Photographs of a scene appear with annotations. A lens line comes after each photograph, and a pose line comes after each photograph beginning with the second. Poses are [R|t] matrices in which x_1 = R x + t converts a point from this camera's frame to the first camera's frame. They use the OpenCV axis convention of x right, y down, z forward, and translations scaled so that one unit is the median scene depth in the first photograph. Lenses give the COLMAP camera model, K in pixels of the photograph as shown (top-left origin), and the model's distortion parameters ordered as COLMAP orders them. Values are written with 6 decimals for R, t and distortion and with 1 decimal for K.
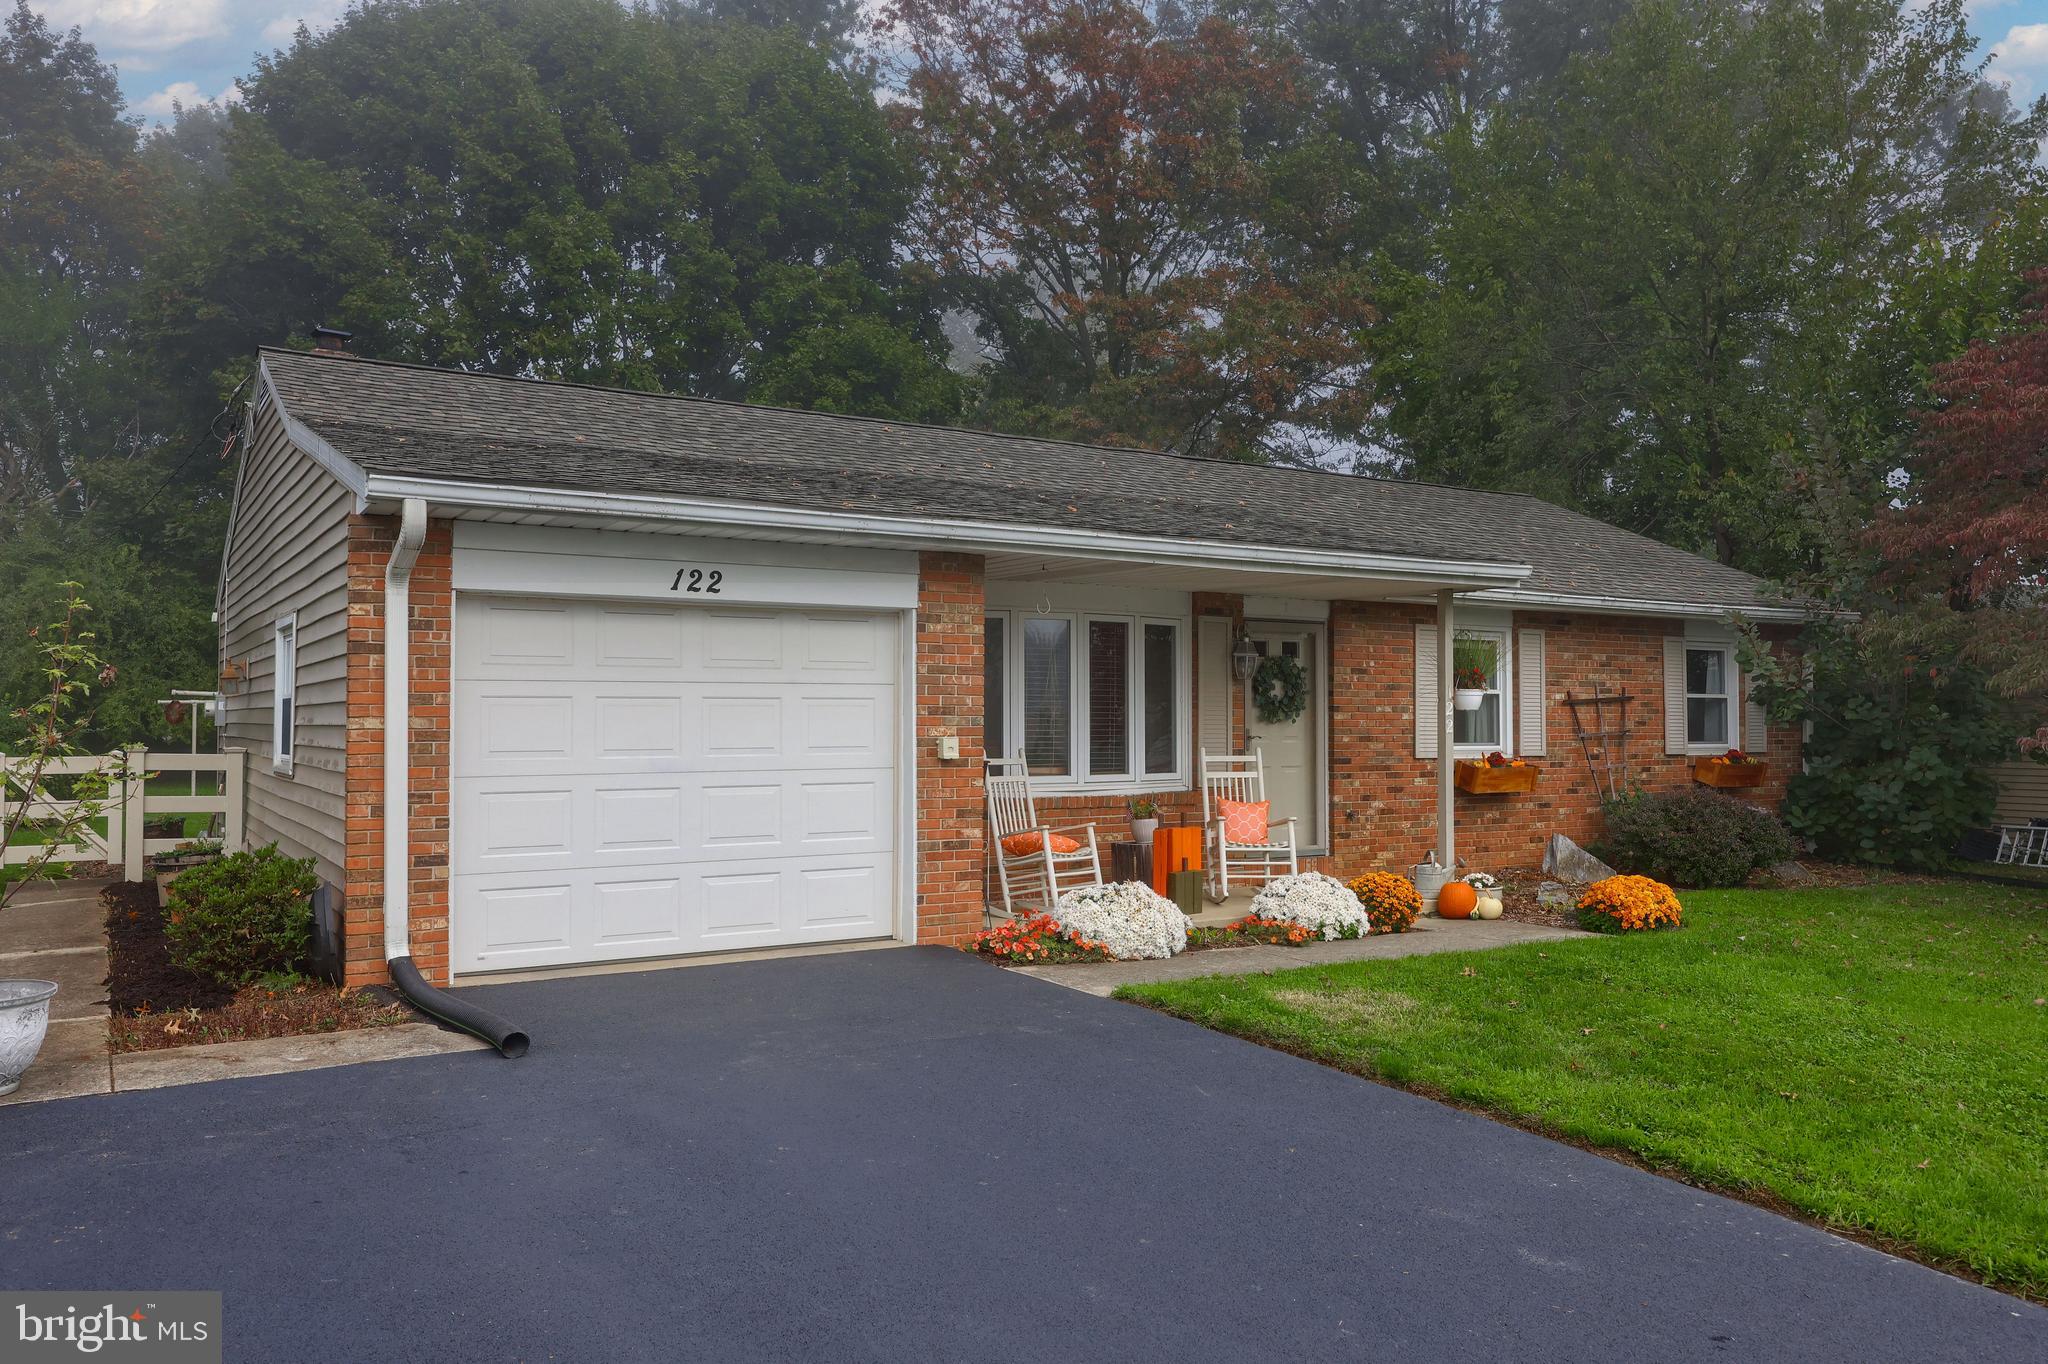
lens RADIAL K [[1513.6, 0, 1004.3], [0, 1513.6, 694.4], [0, 0, 1]] dist [0.007869, -0.008873]
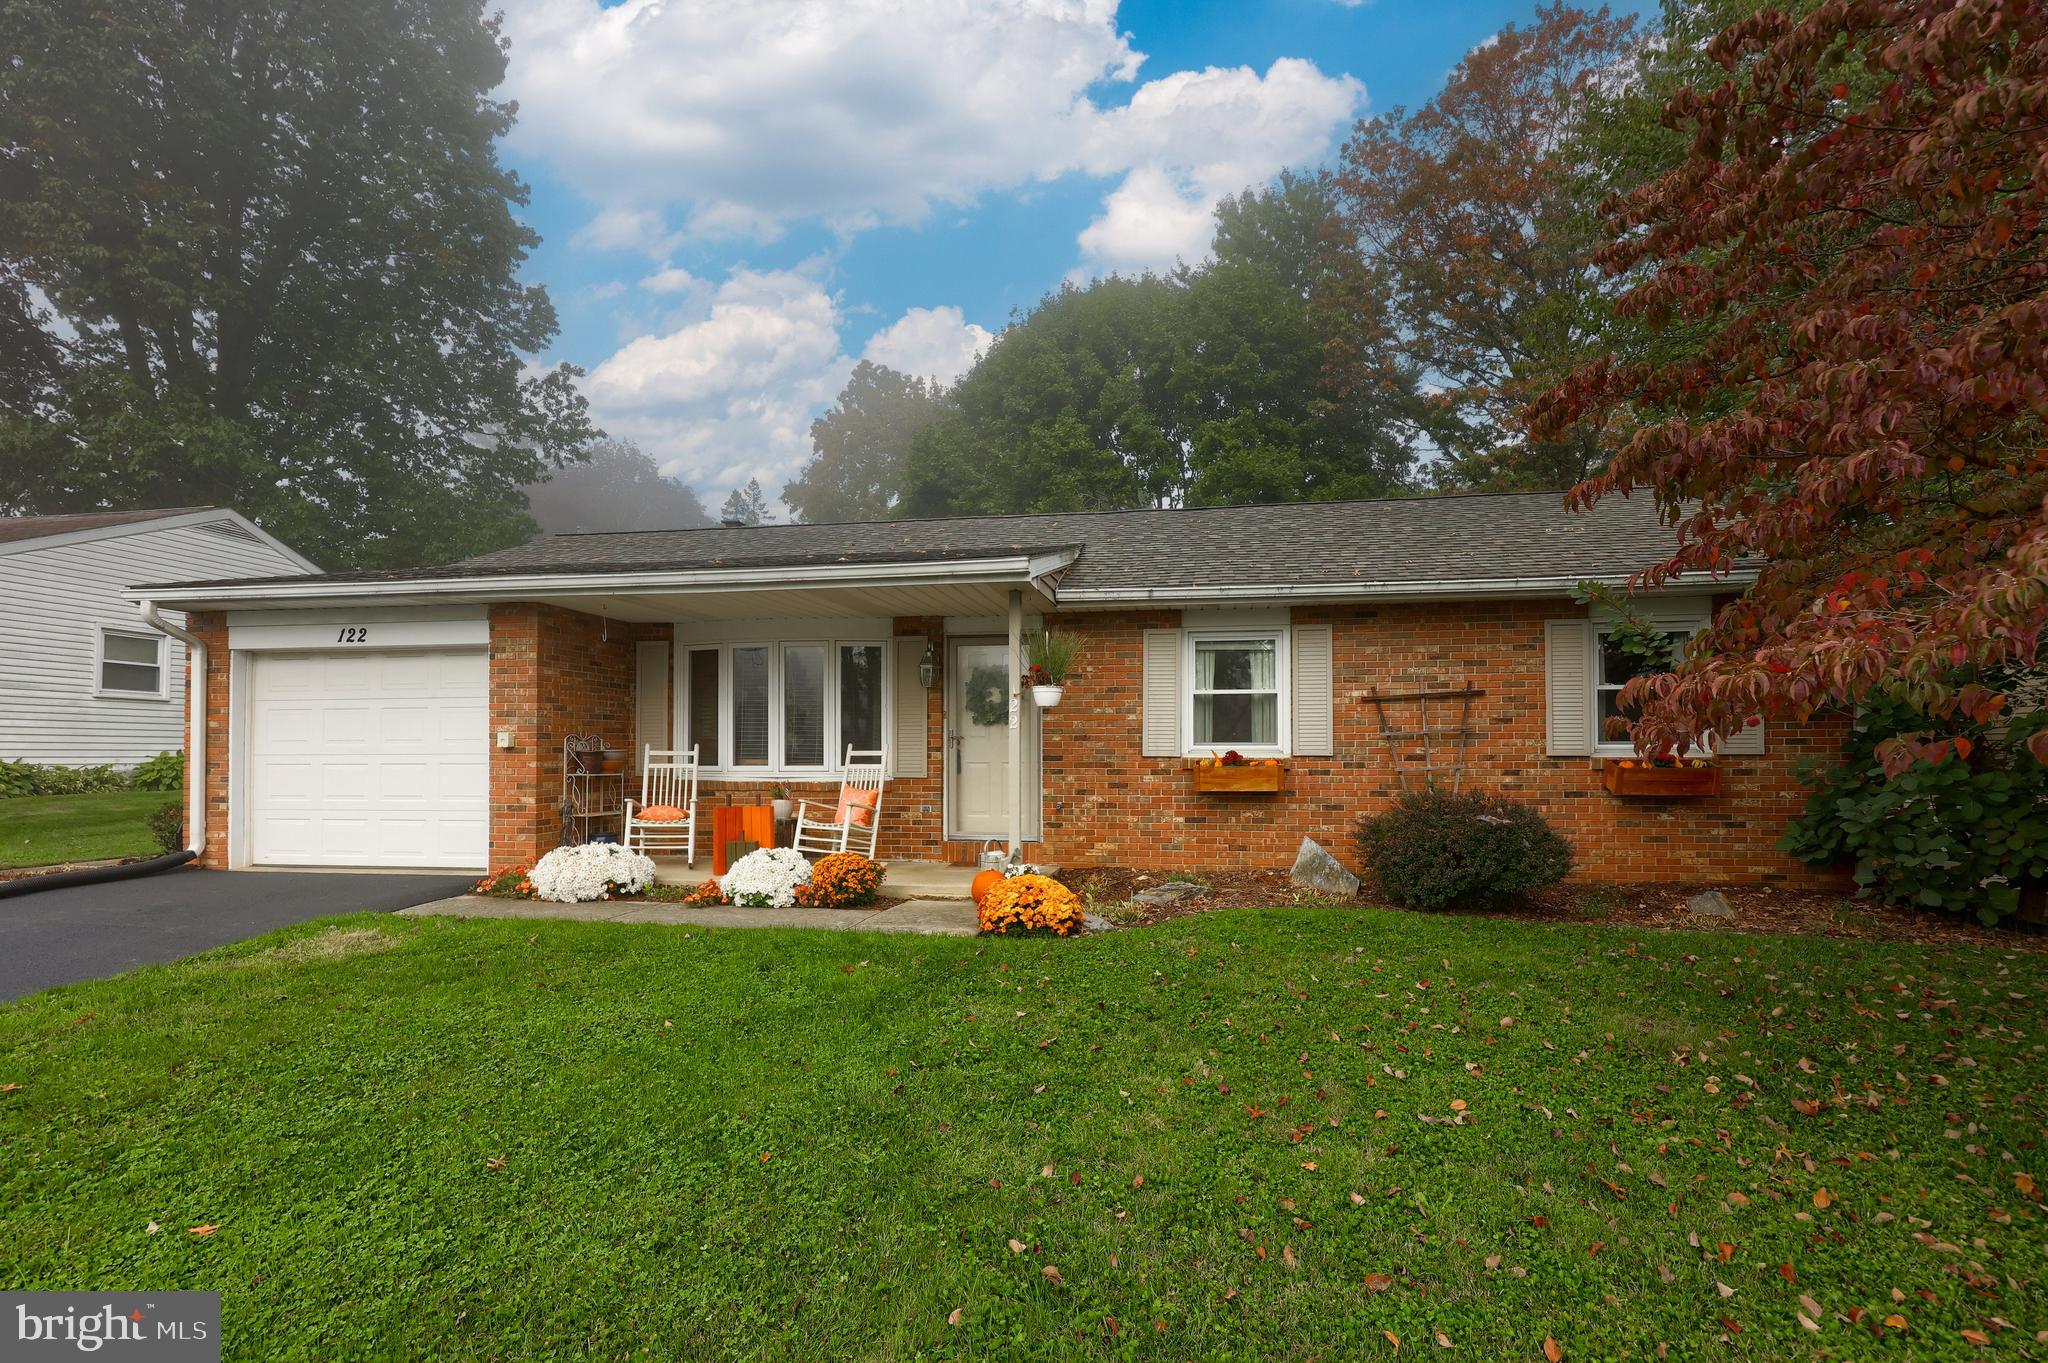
lens RADIAL K [[928.6, 0, 1014.9], [0, 928.6, 741.2], [0, 0, 1]] dist [0.001115, -0.000329]
pose [[0.758272, -0.009242, -0.651873, 0.660446], [0.013915, 0.999901, 0.002010, 0.030748], [0.651790, -0.010595, 0.758326, 0.478144]]
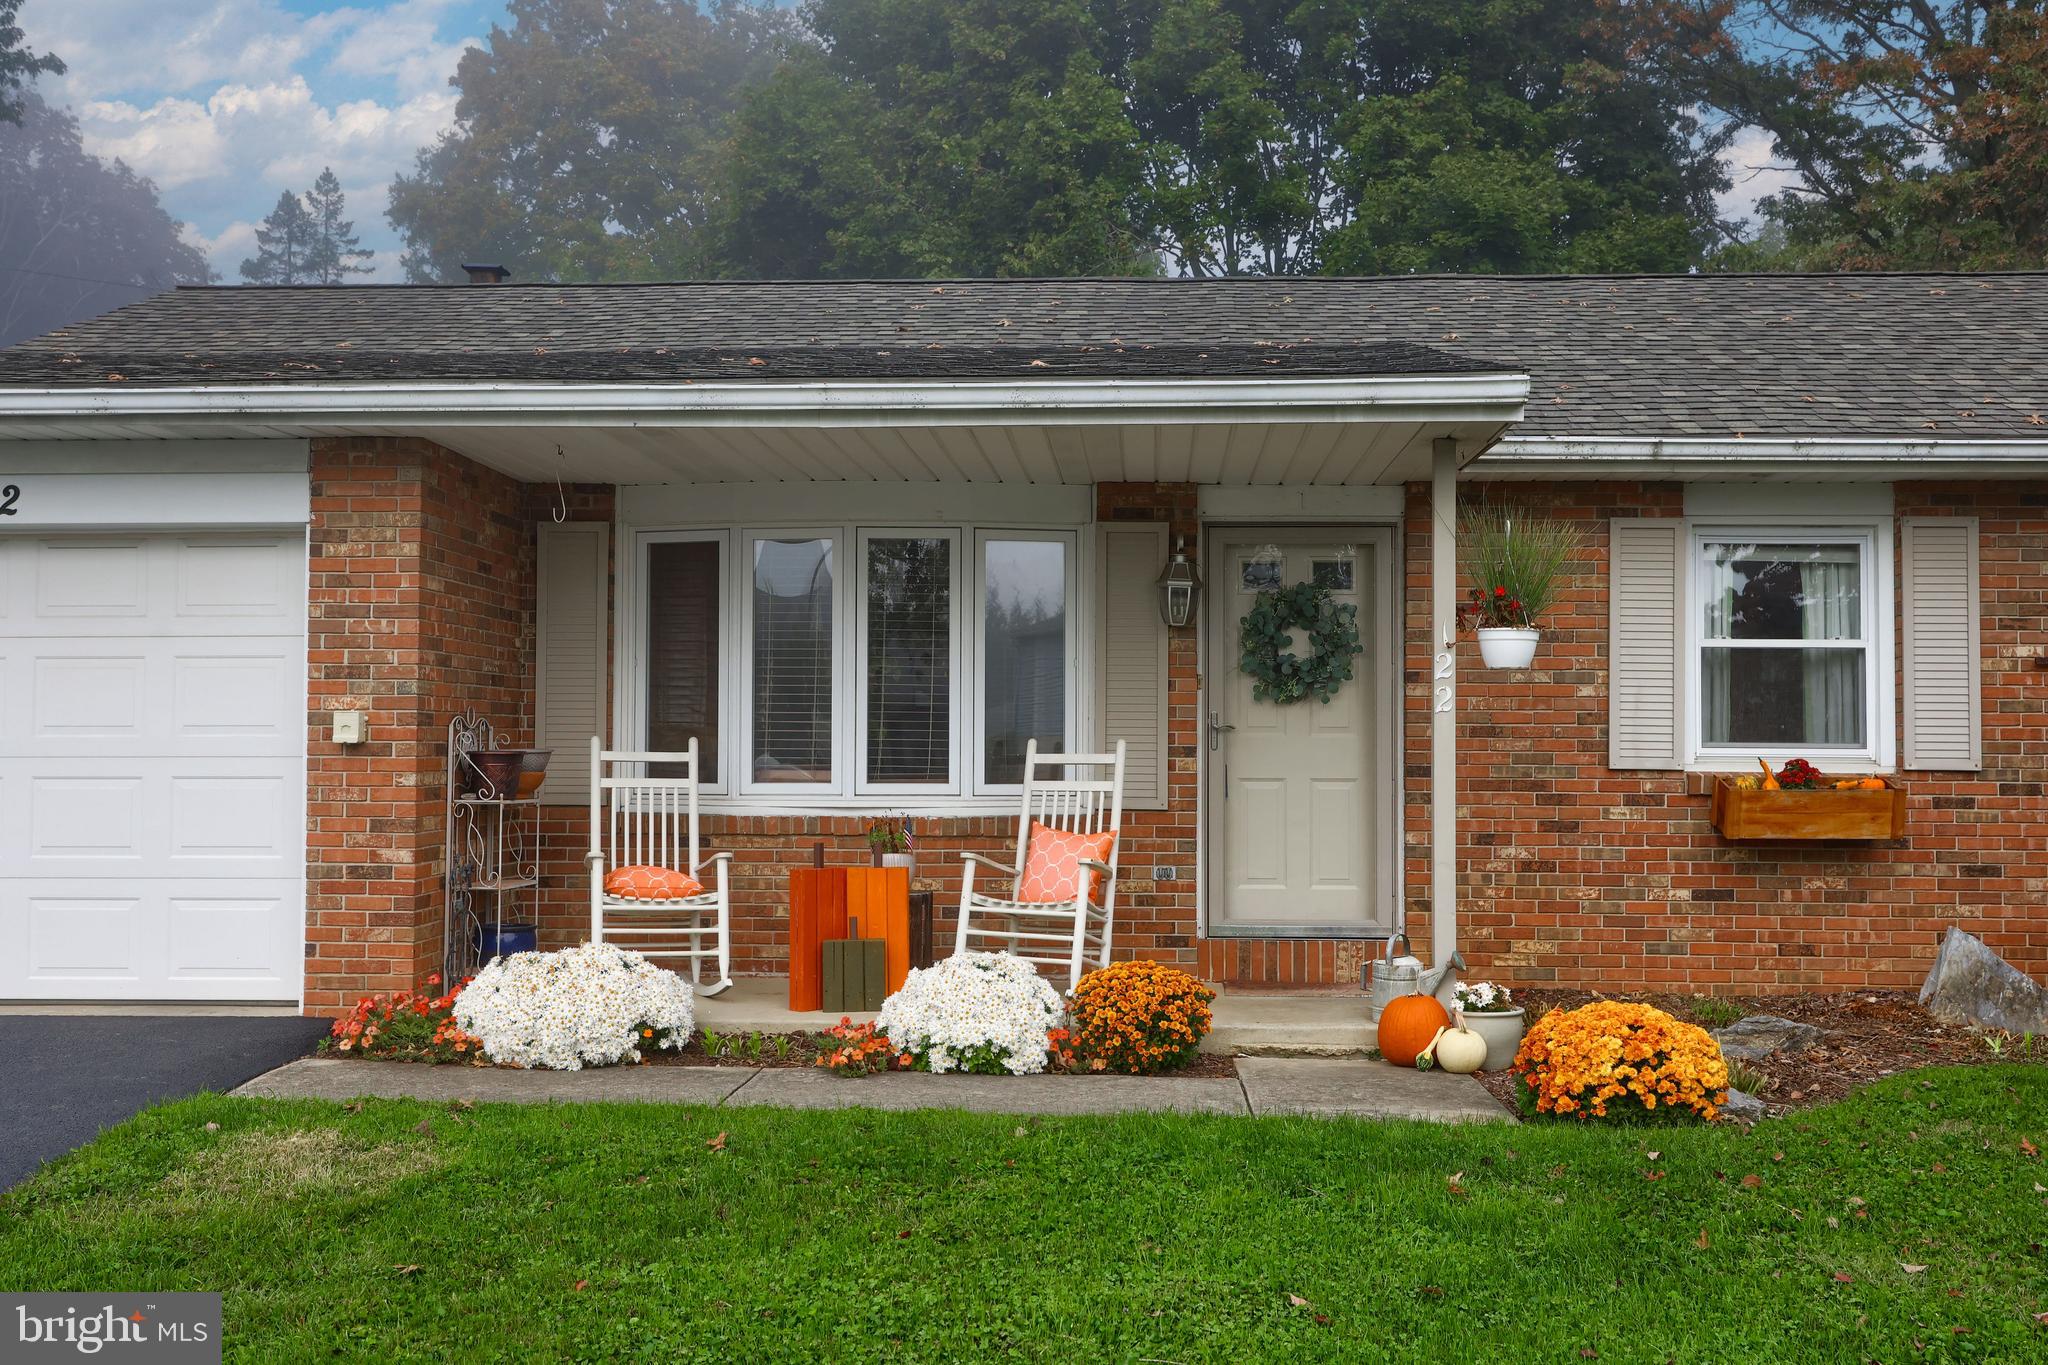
lens RADIAL K [[1934.6, 0, 985.8], [0, 1934.6, 703.2], [0, 0, 1]] dist [0.000026, 0.000000]
pose [[0.824438, -0.012436, -0.565815, 0.502882], [0.006341, 0.999899, -0.012738, 0.027734], [0.565916, 0.006914, 0.824434, 0.332295]]
